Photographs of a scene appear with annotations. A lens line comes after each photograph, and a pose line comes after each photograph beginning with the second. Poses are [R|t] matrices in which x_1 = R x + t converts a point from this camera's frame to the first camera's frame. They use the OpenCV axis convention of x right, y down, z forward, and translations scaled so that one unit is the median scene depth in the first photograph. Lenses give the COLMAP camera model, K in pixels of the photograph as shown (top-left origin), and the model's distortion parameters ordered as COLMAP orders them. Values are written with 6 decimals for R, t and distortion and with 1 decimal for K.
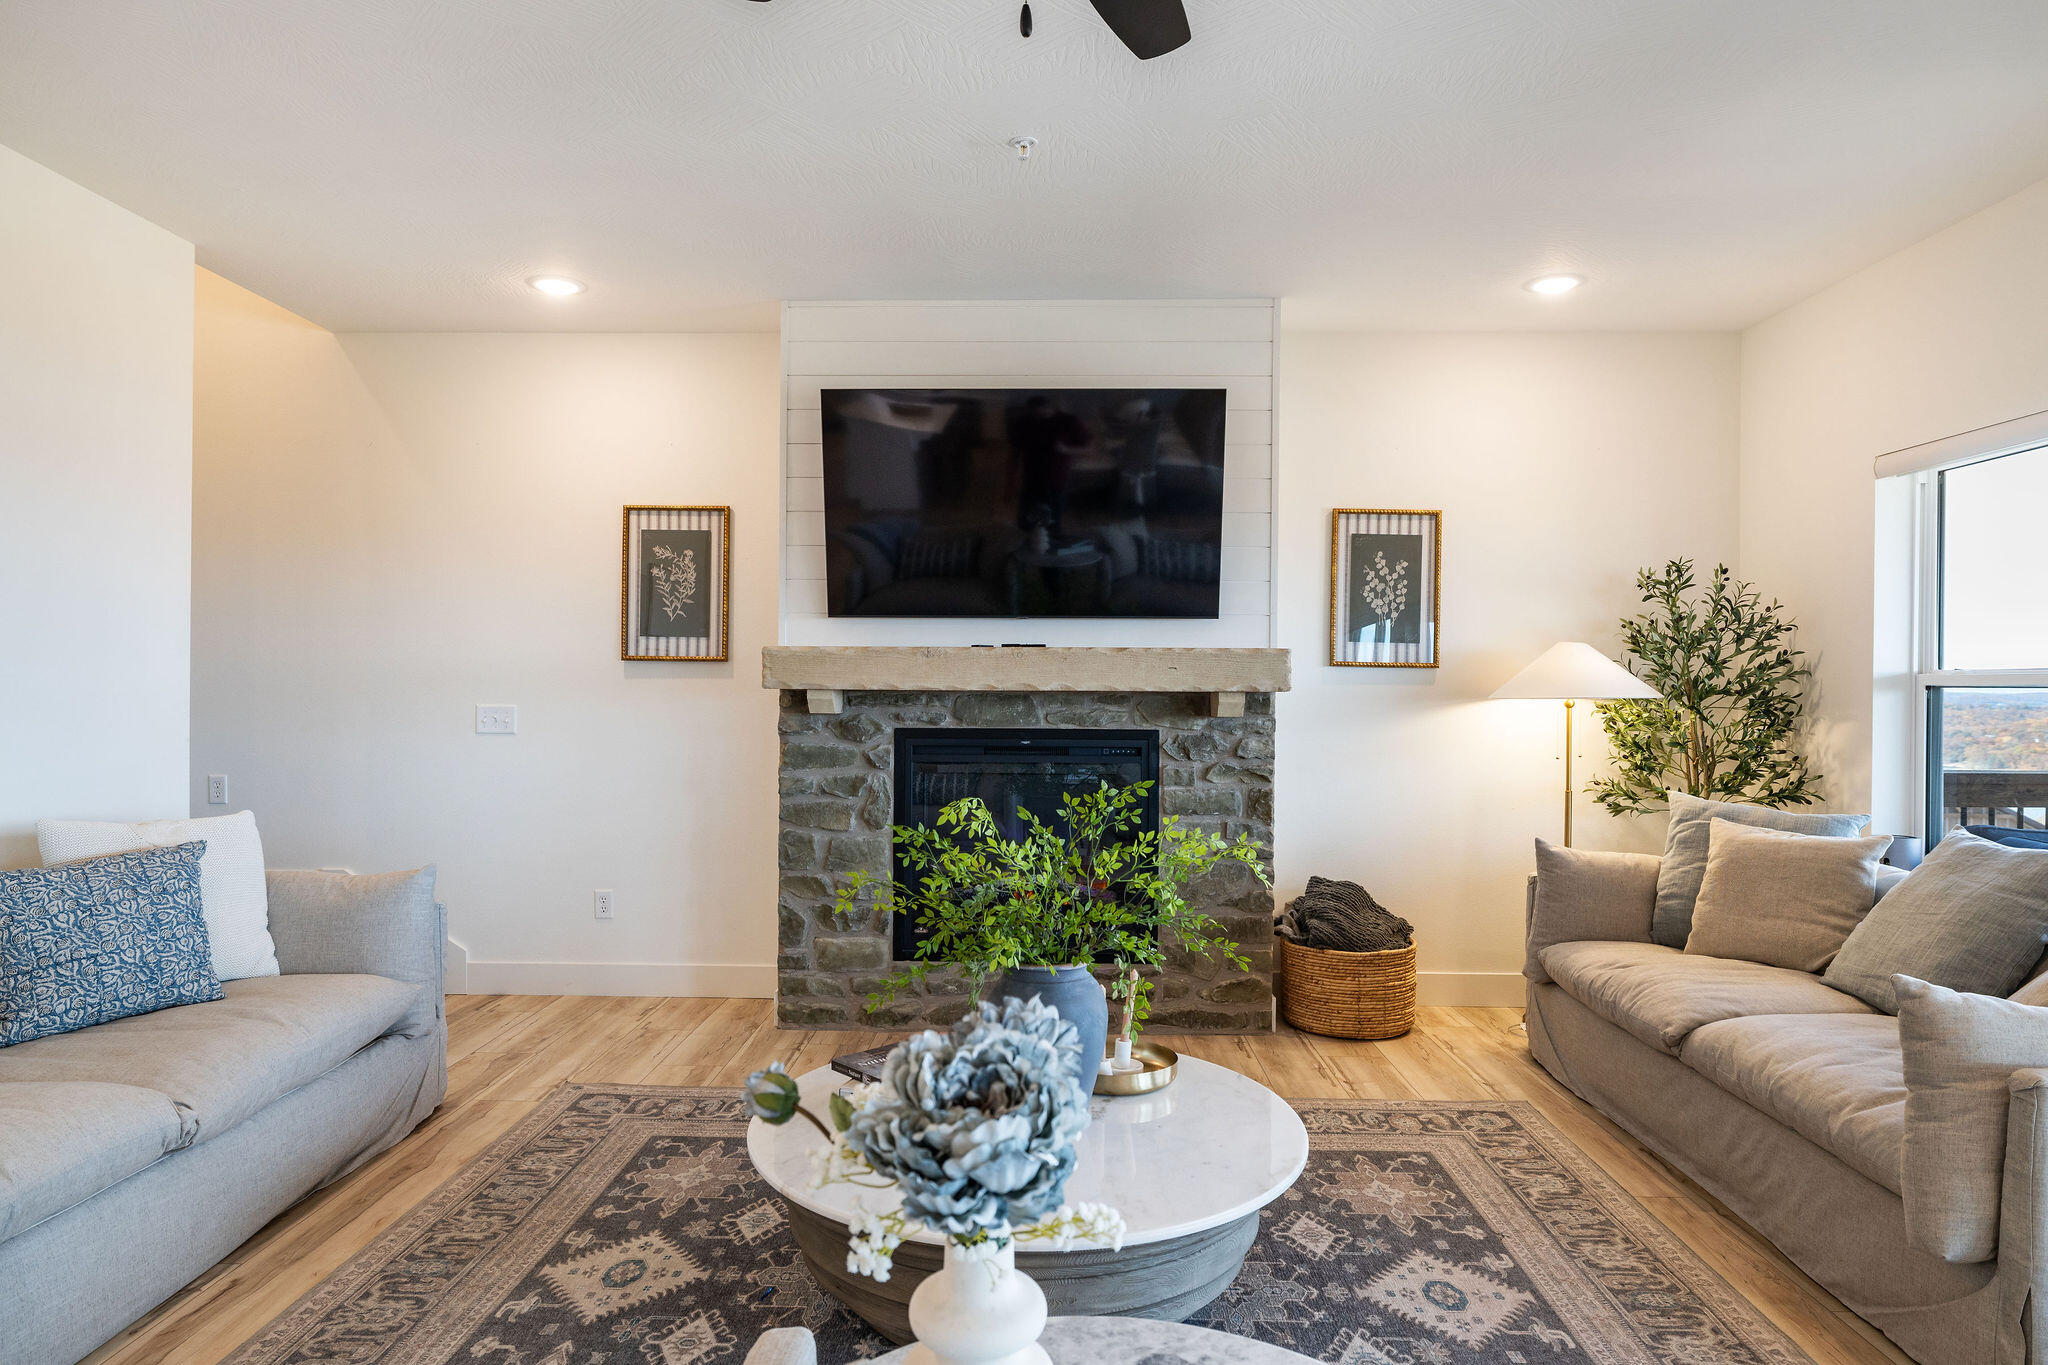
lens RADIAL K [[1208.7, 0, 1026.8], [0, 1208.7, 689.7], [0, 0, 1]] dist [-0.003023, -0.000213]
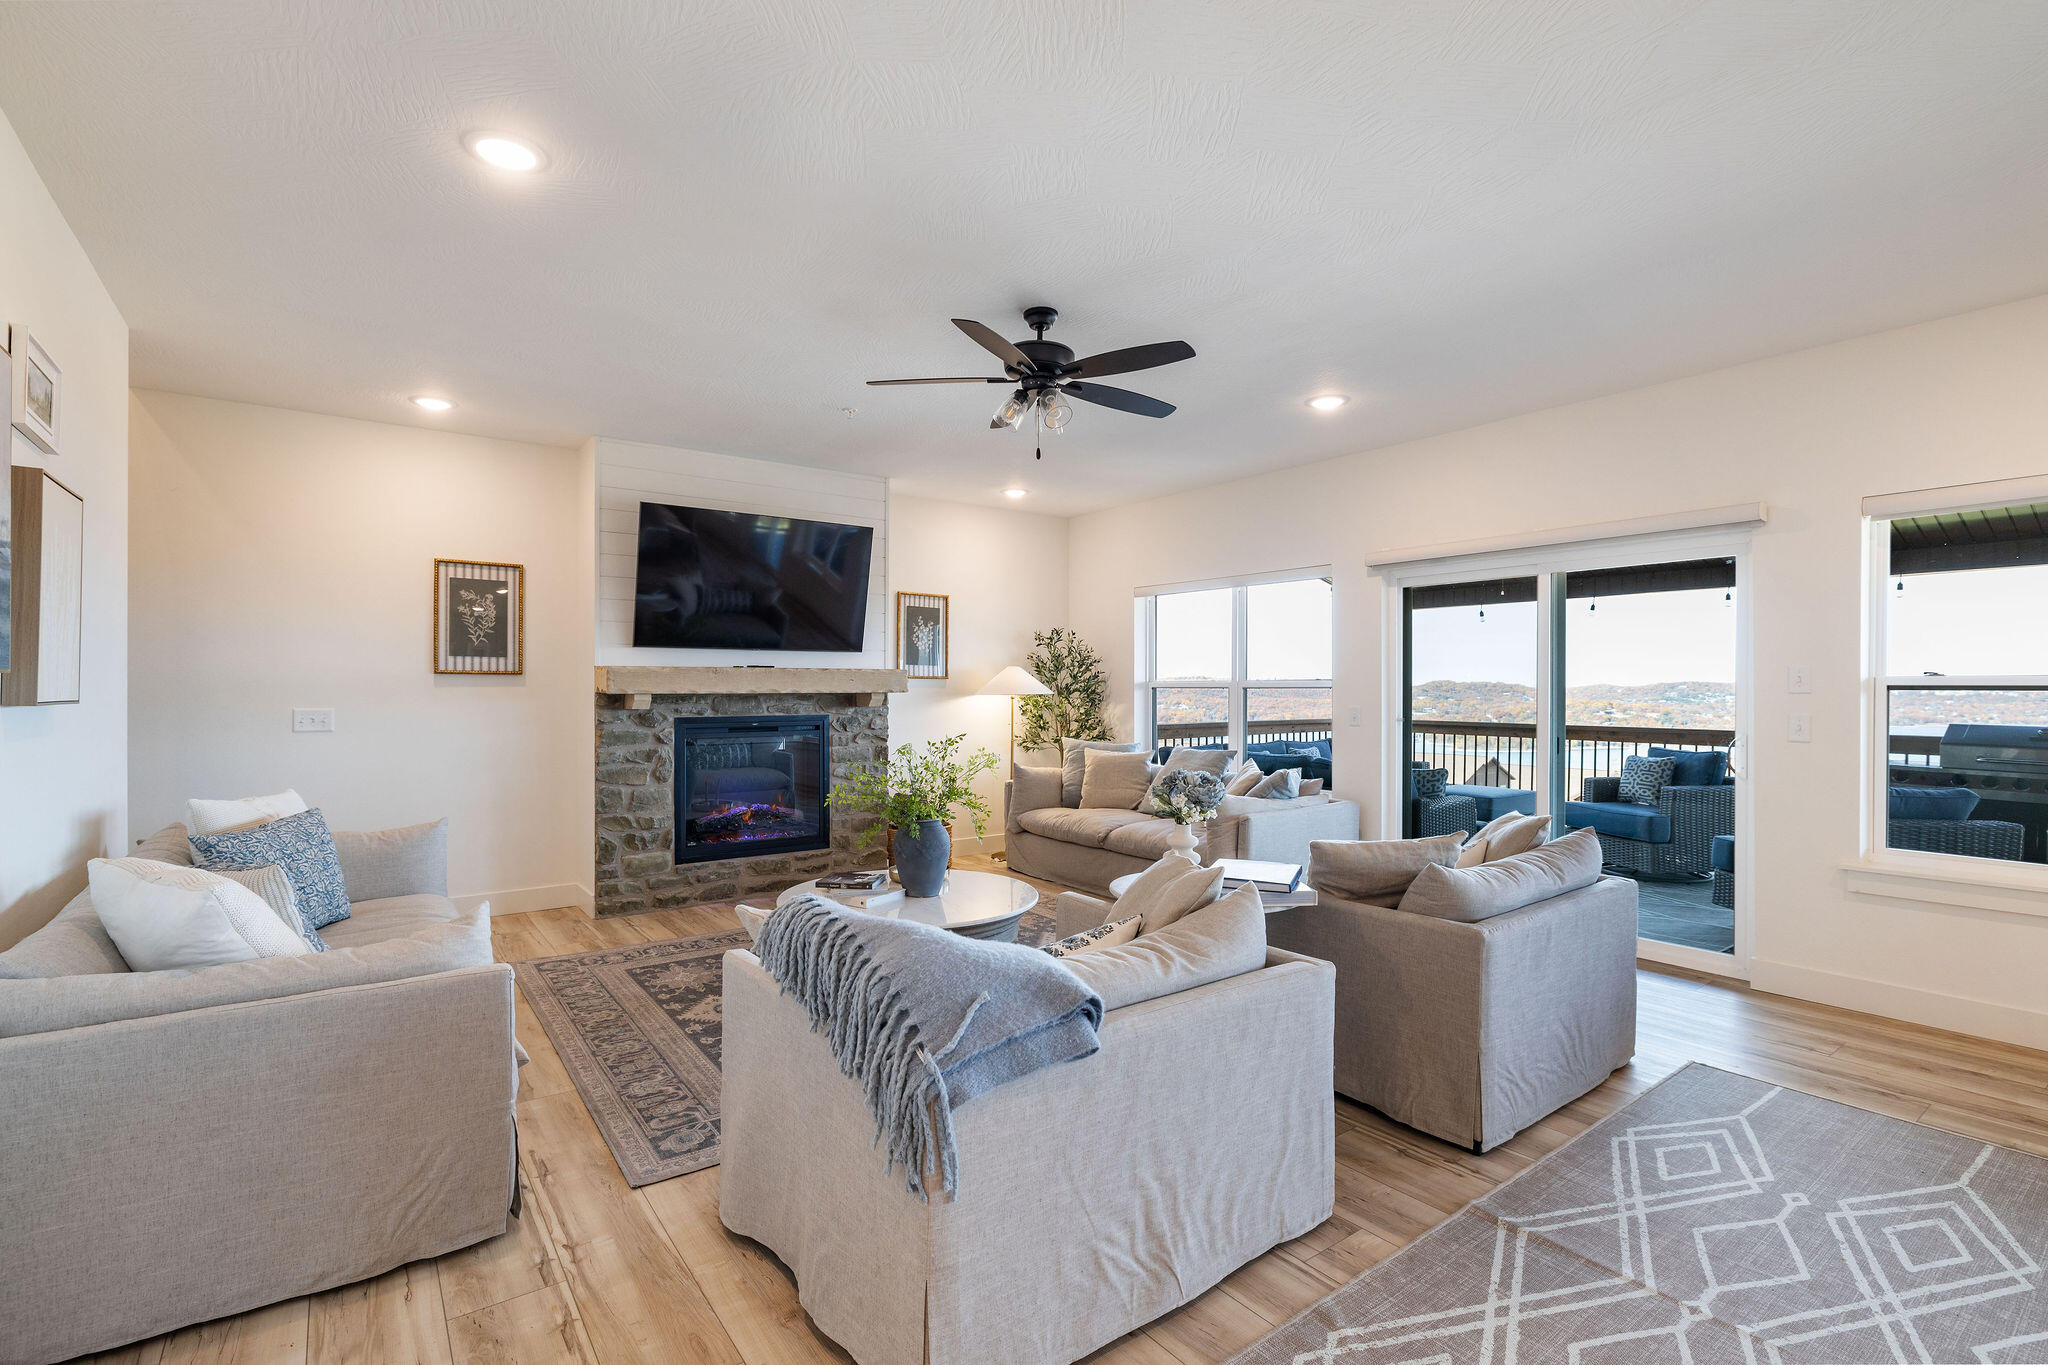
lens RADIAL K [[923.9, 0, 1026.4], [0, 923.9, 687.0], [0, 0, 1]] dist [0.001869, 0.000272]
pose [[0.791482, -0.005966, 0.611163, -0.484161], [0.008744, 0.999961, -0.001562, -0.002392], [-0.611130, 0.006580, 0.791503, -0.237518]]
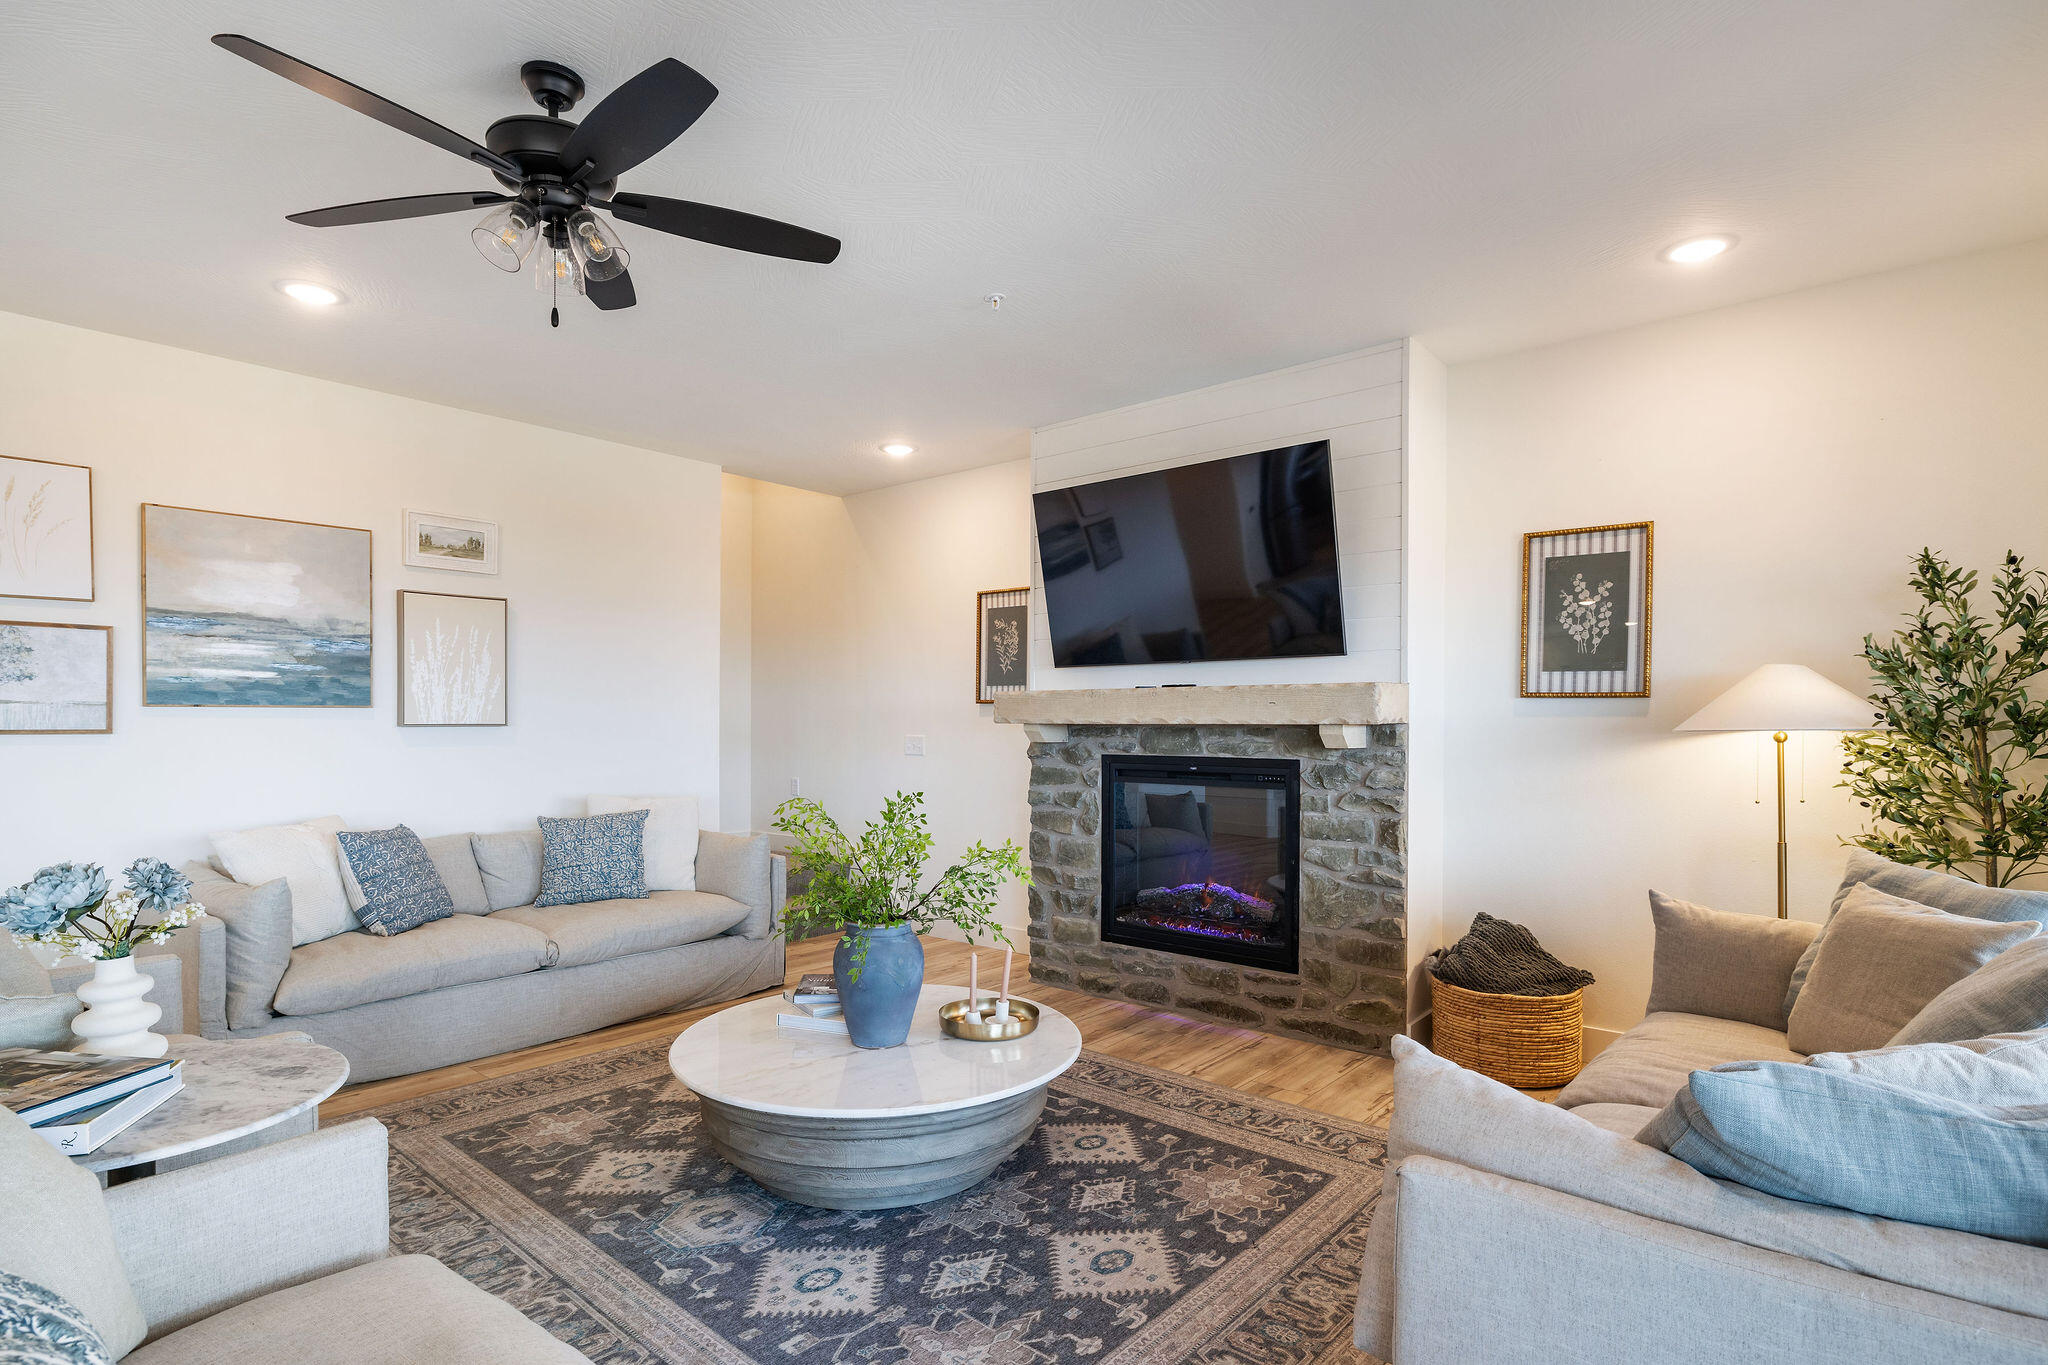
lens RADIAL K [[1050.7, 0, 1014.2], [0, 1050.7, 717.0], [0, 0, 1]] dist [-0.013575, 0.000254]
pose [[0.766352, -0.007510, -0.642378, 0.519477], [0.004147, 0.999969, -0.006743, 0.000153], [0.642408, 0.002504, 0.766359, 0.110374]]
